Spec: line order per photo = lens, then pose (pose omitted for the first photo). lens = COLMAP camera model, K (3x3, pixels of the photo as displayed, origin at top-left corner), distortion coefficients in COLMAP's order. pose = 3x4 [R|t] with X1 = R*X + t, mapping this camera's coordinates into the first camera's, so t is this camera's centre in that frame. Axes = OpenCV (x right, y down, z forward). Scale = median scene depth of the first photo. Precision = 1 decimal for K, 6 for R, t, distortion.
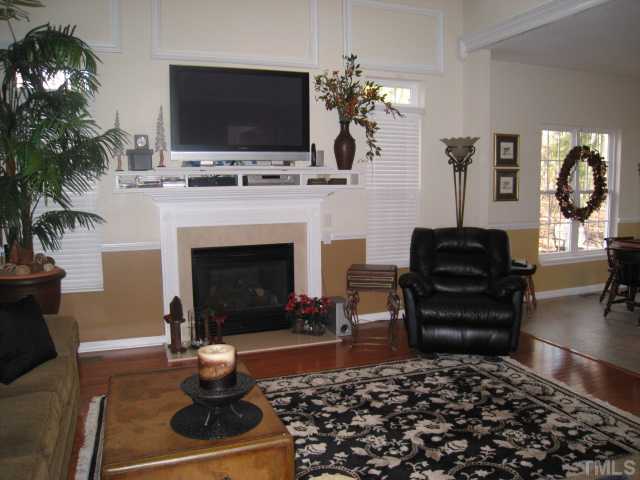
lens RADIAL K [[516.8, 0, 320.0], [0, 516.8, 240.0], [0, 0, 1]] dist [-0.156961, 0.085800]
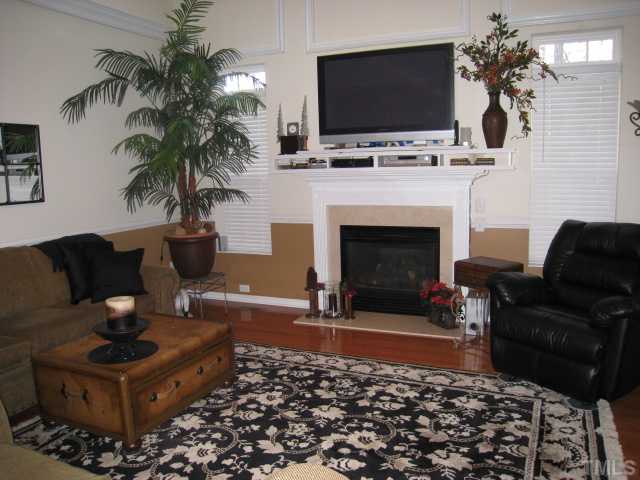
lens RADIAL K [[516.8, 0, 320.0], [0, 516.8, 240.0], [0, 0, 1]] dist [-0.156961, 0.085800]
pose [[0.715326, 0.089434, -0.693044, 0.487763], [-0.056517, 0.995932, 0.070187, -0.027138], [0.696501, -0.011038, 0.717471, 0.195949]]
